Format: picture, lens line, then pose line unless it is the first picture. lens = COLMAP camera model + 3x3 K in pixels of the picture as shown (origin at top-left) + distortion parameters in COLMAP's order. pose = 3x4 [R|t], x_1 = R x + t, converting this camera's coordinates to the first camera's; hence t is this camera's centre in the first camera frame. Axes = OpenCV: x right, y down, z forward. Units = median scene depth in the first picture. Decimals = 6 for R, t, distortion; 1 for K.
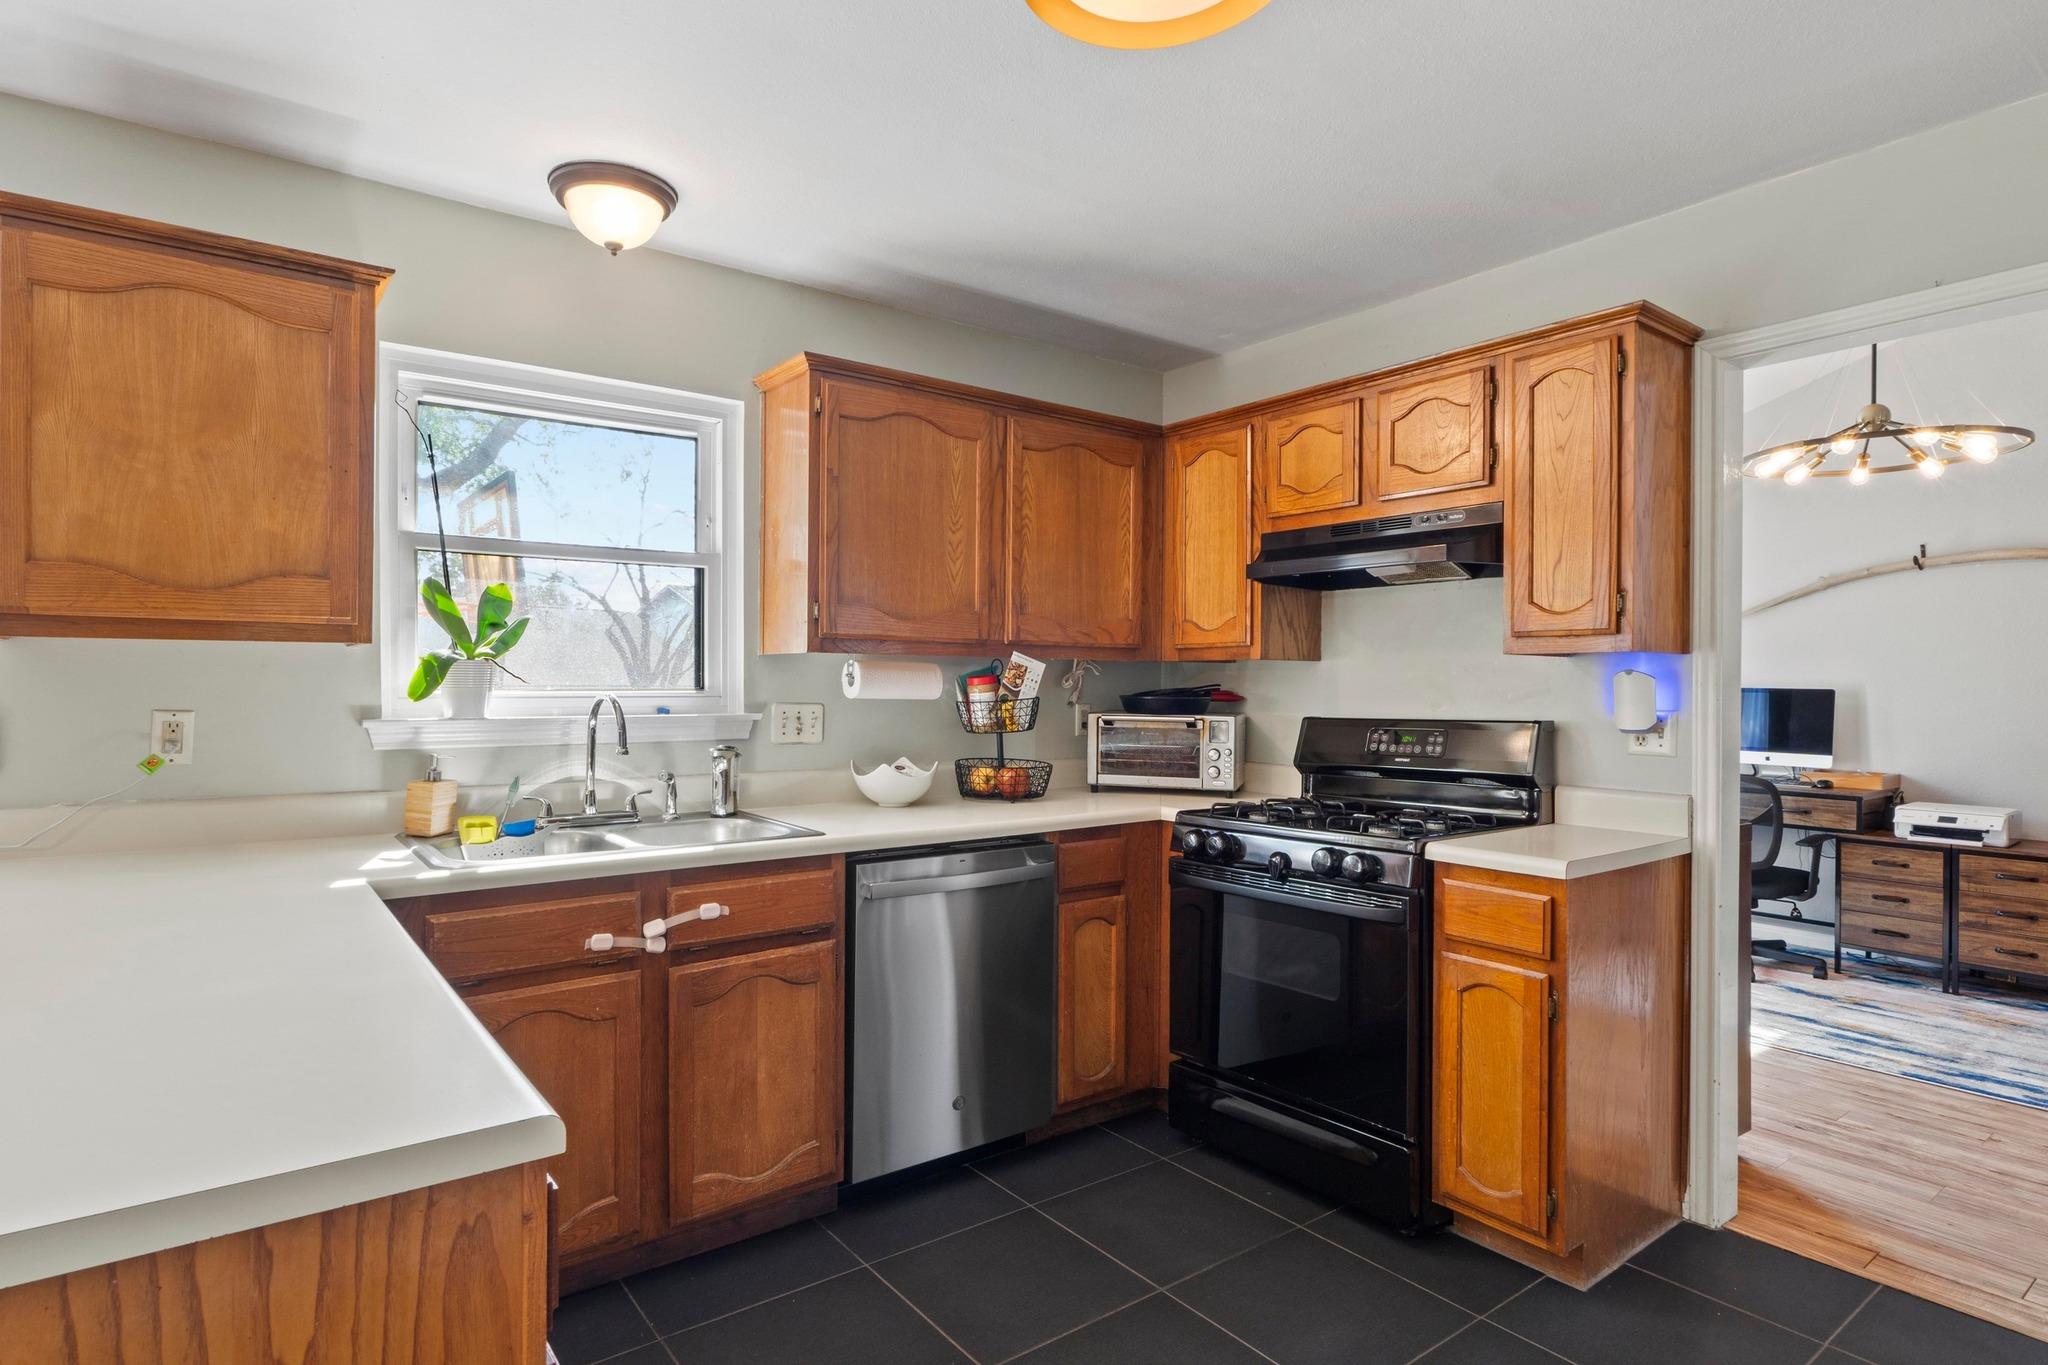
lens RADIAL K [[1074.4, 0, 1024.0], [0, 1074.4, 682.5], [0, 0, 1]] dist [-0.004830, -0.000640]
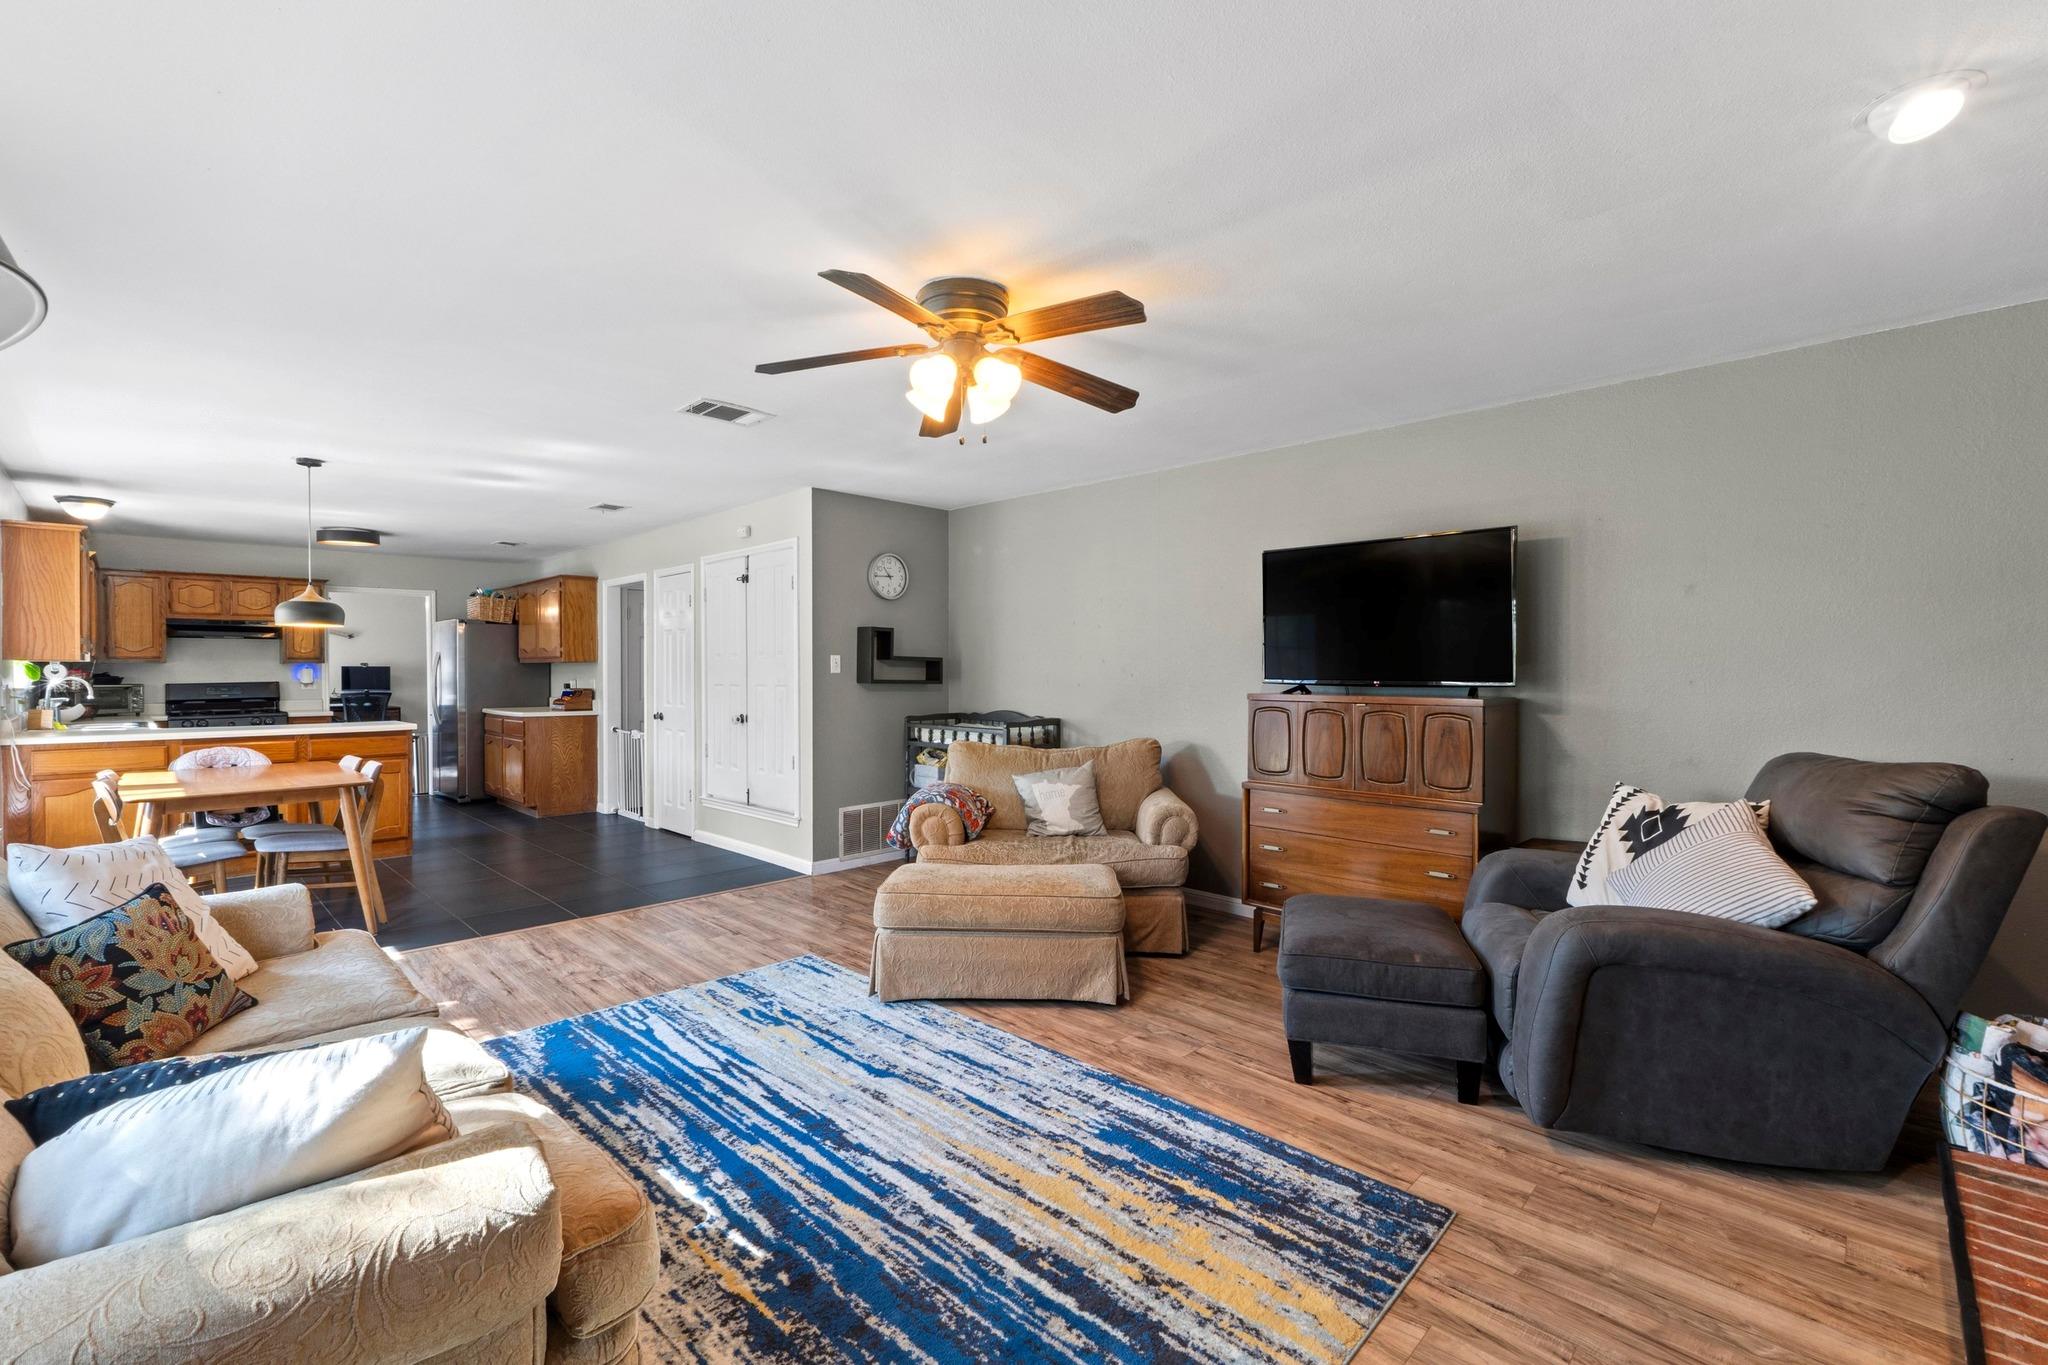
lens RADIAL K [[879.6, 0, 1012.8], [0, 879.6, 679.6], [0, 0, 1]] dist [-0.003829, -0.000344]
pose [[-0.141763, -0.017292, 0.989750, -2.471257], [0.000827, 0.999845, 0.017587, -0.017948], [-0.989900, 0.003312, -0.141727, -0.898172]]
